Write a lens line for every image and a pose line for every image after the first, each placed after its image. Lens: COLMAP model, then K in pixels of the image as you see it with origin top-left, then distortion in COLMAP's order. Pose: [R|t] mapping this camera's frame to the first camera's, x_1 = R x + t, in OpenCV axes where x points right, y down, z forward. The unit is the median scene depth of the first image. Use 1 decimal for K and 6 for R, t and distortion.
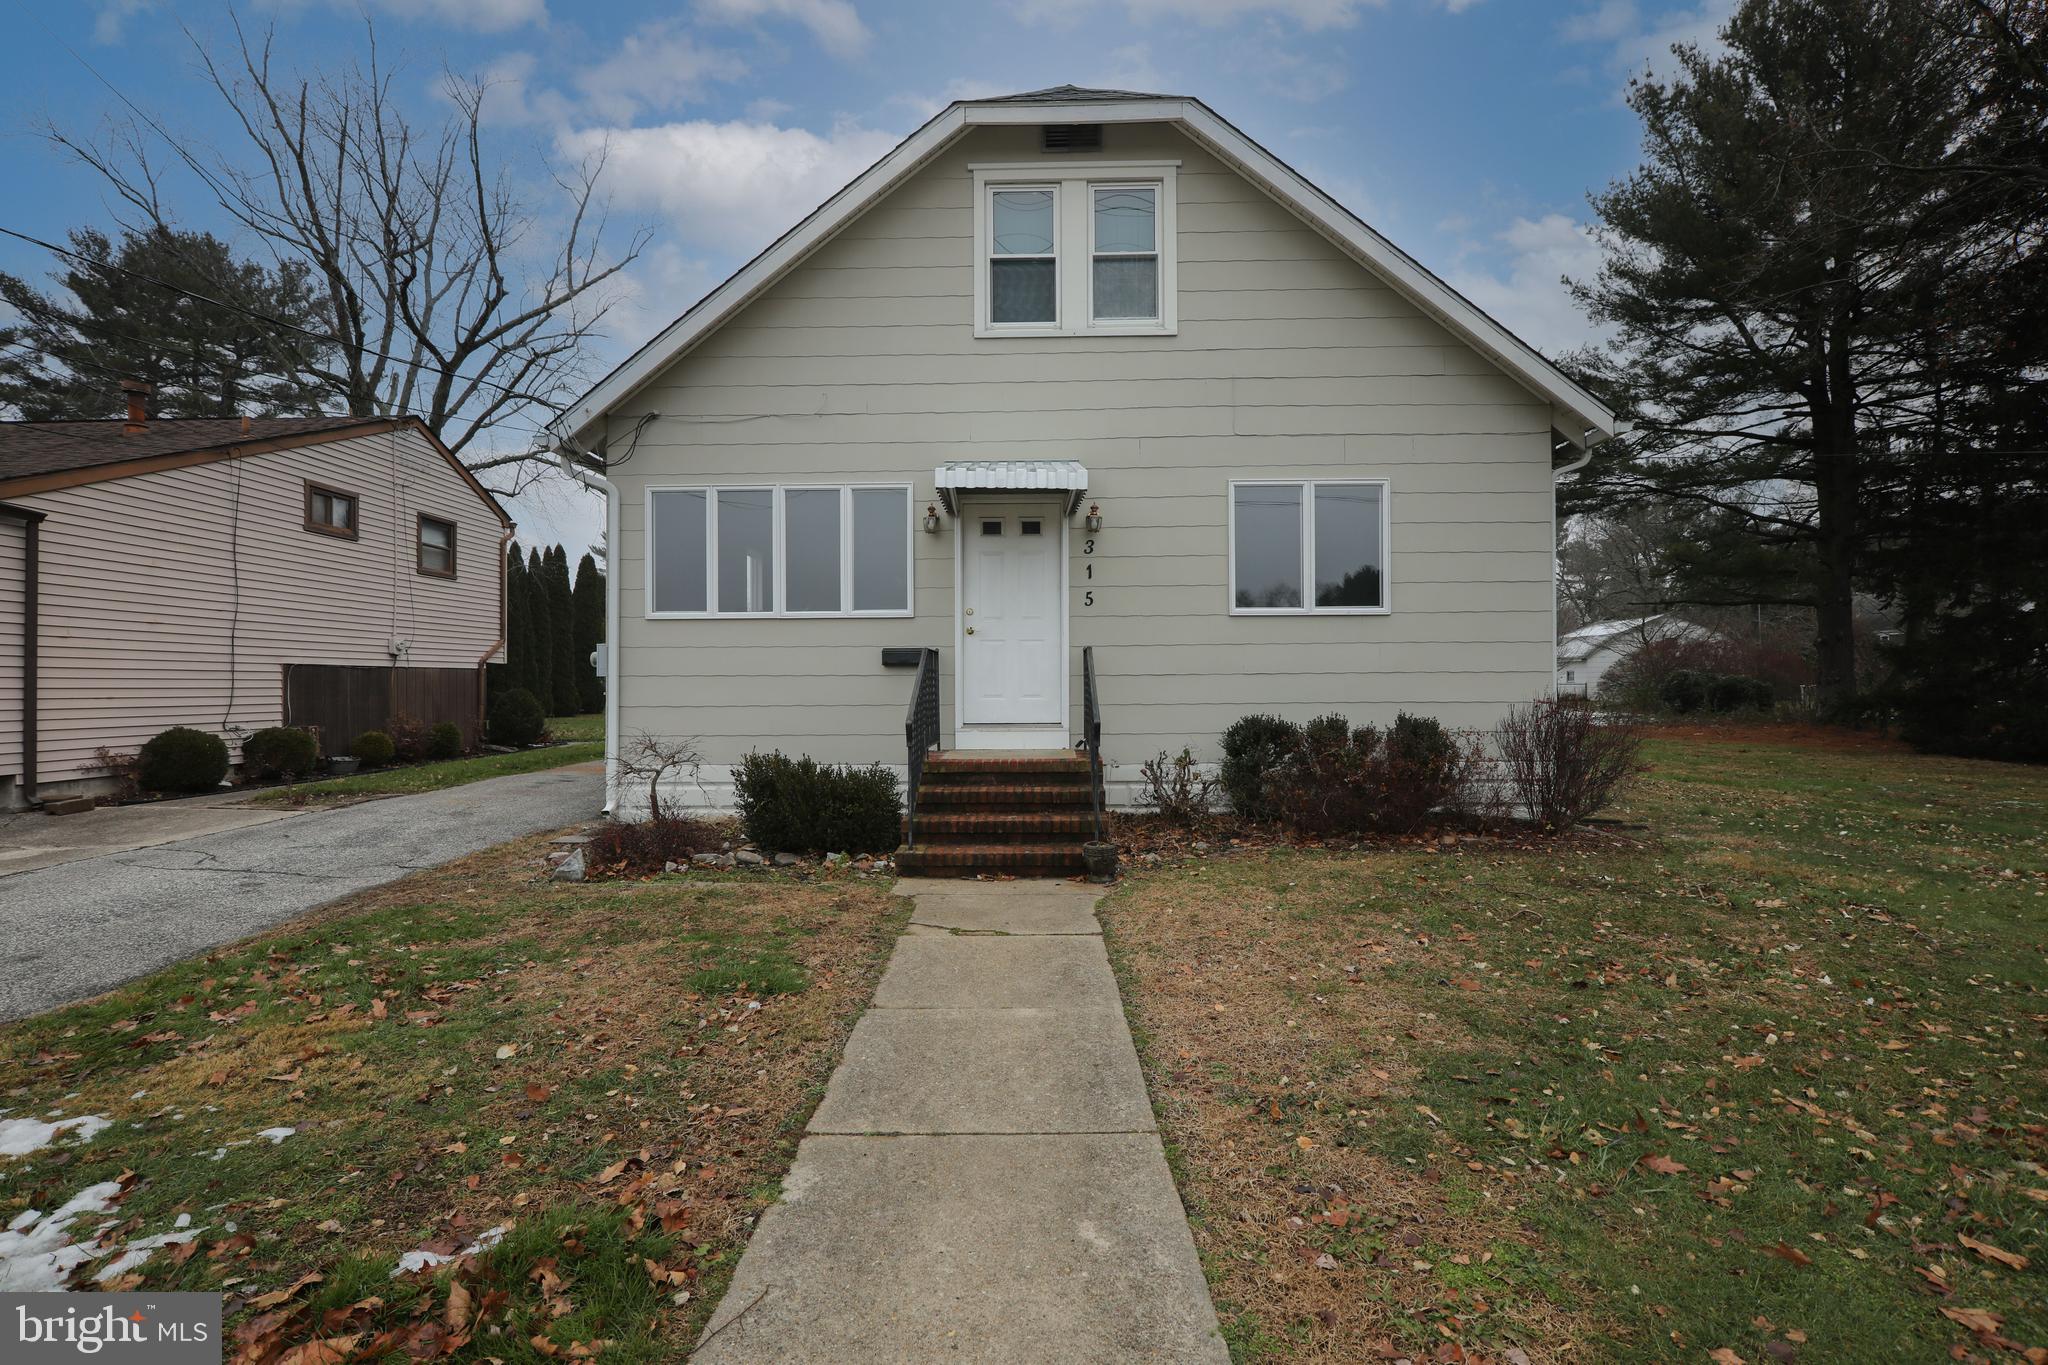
lens RADIAL K [[914.8, 0, 1016.9], [0, 914.8, 681.0], [0, 0, 1]] dist [0.002342, -0.001269]
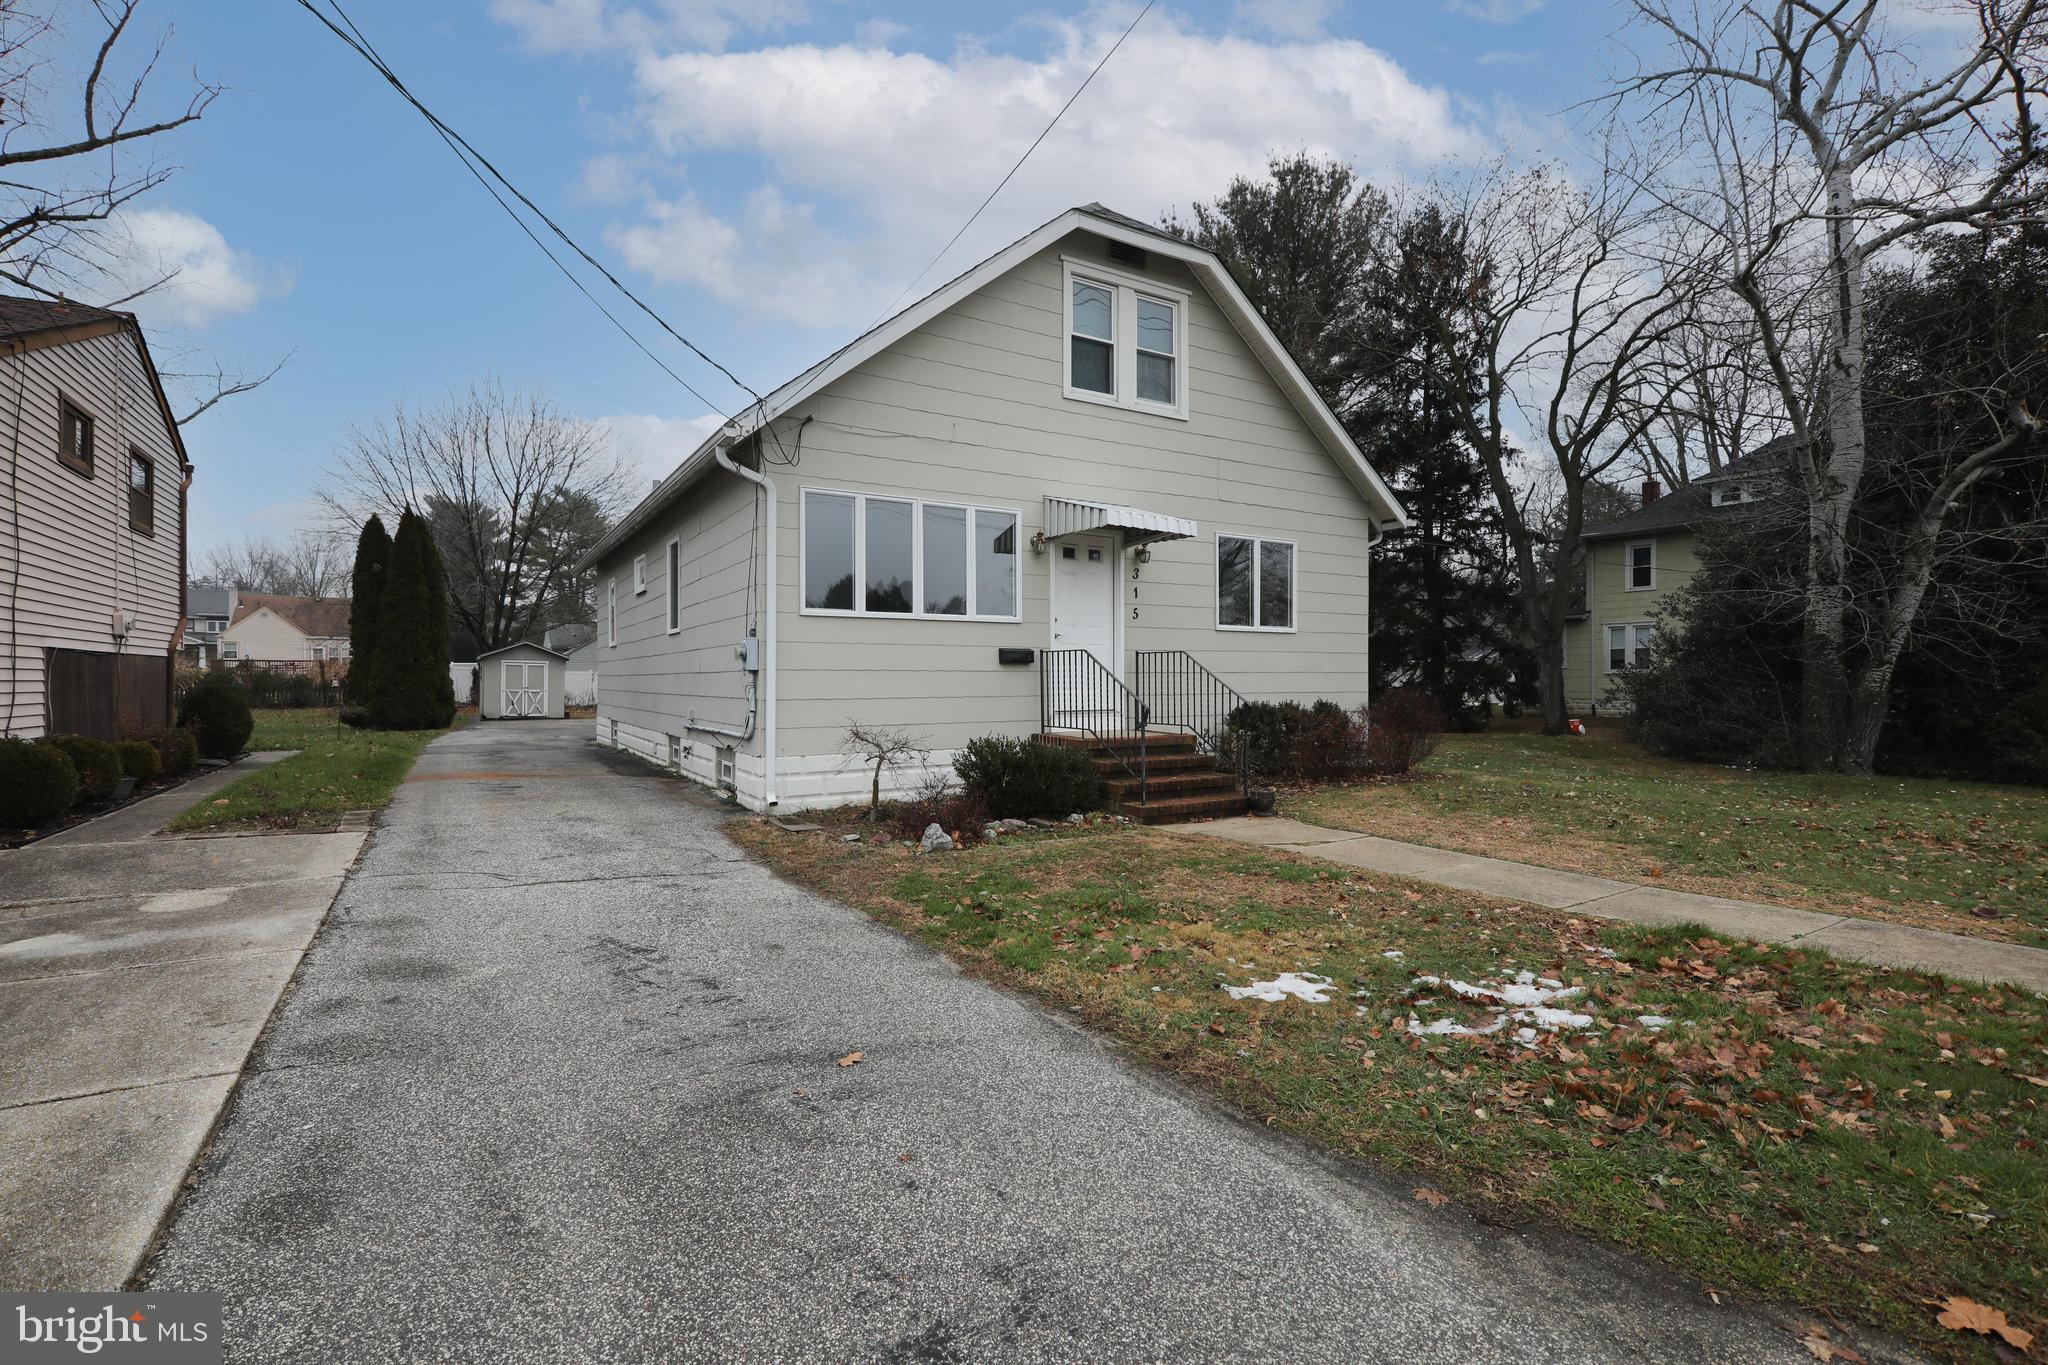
lens RADIAL K [[914.8, 0, 993.8], [0, 914.8, 676.9], [0, 0, 1]] dist [0.002342, -0.001269]
pose [[0.849320, 0.005180, 0.527853, -0.772555], [-0.004131, 0.999986, -0.003167, 0.004757], [-0.527862, 0.000510, 0.849330, 0.005897]]
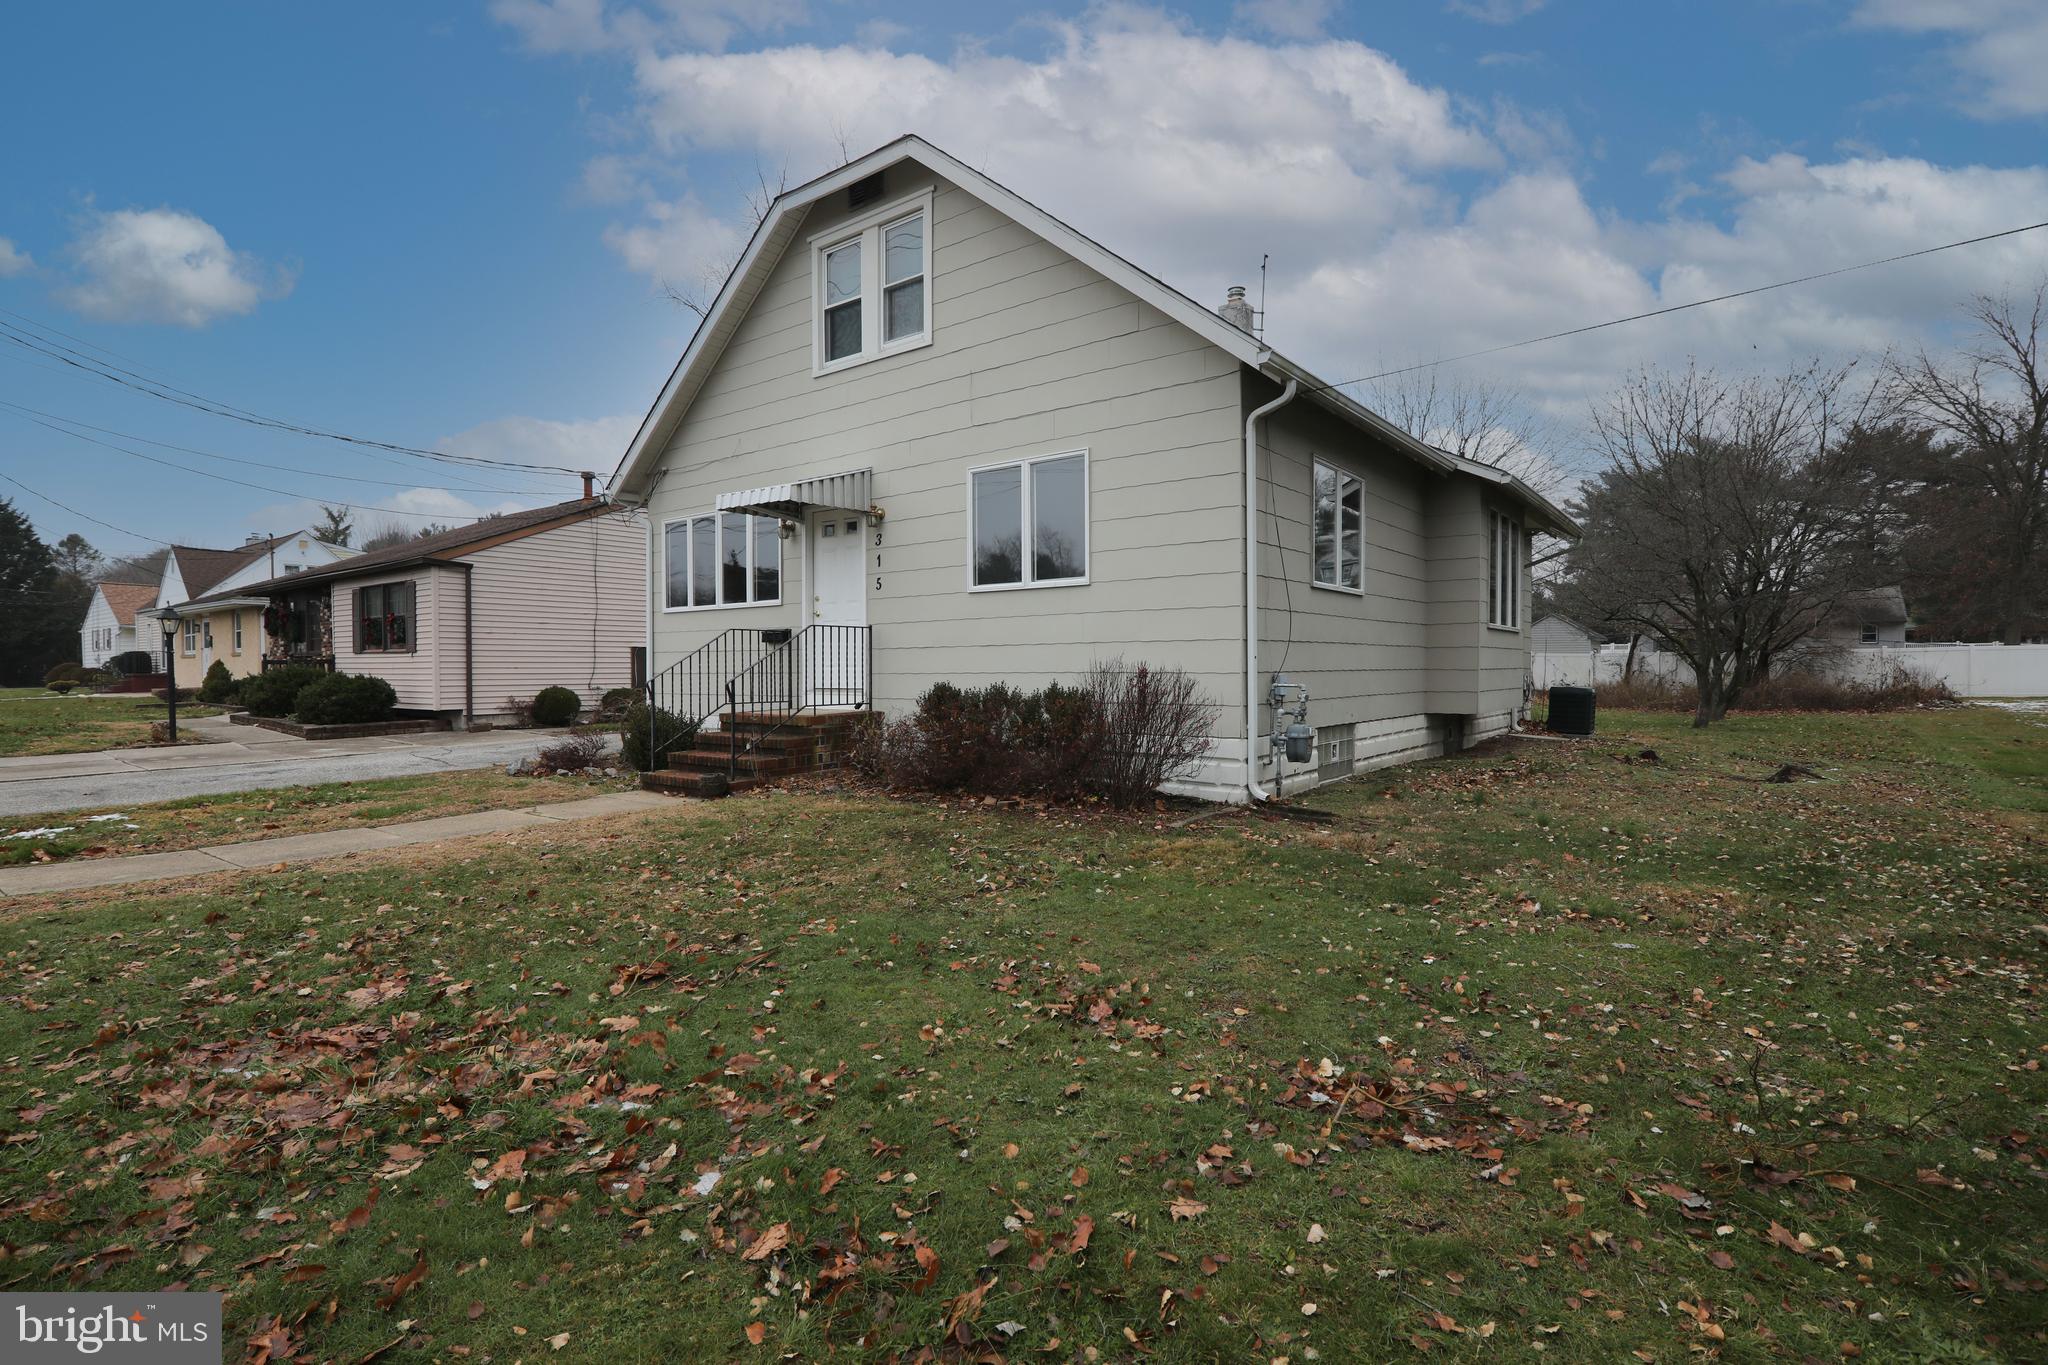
lens RADIAL K [[957.1, 0, 1018.1], [0, 957.1, 680.1], [0, 0, 1]] dist [0.003534, 0.000006]
pose [[0.810219, 0.008286, -0.586069, 0.946097], [0.002699, 0.999837, 0.017868, 0.013241], [0.586122, -0.016059, 0.810064, 0.102834]]
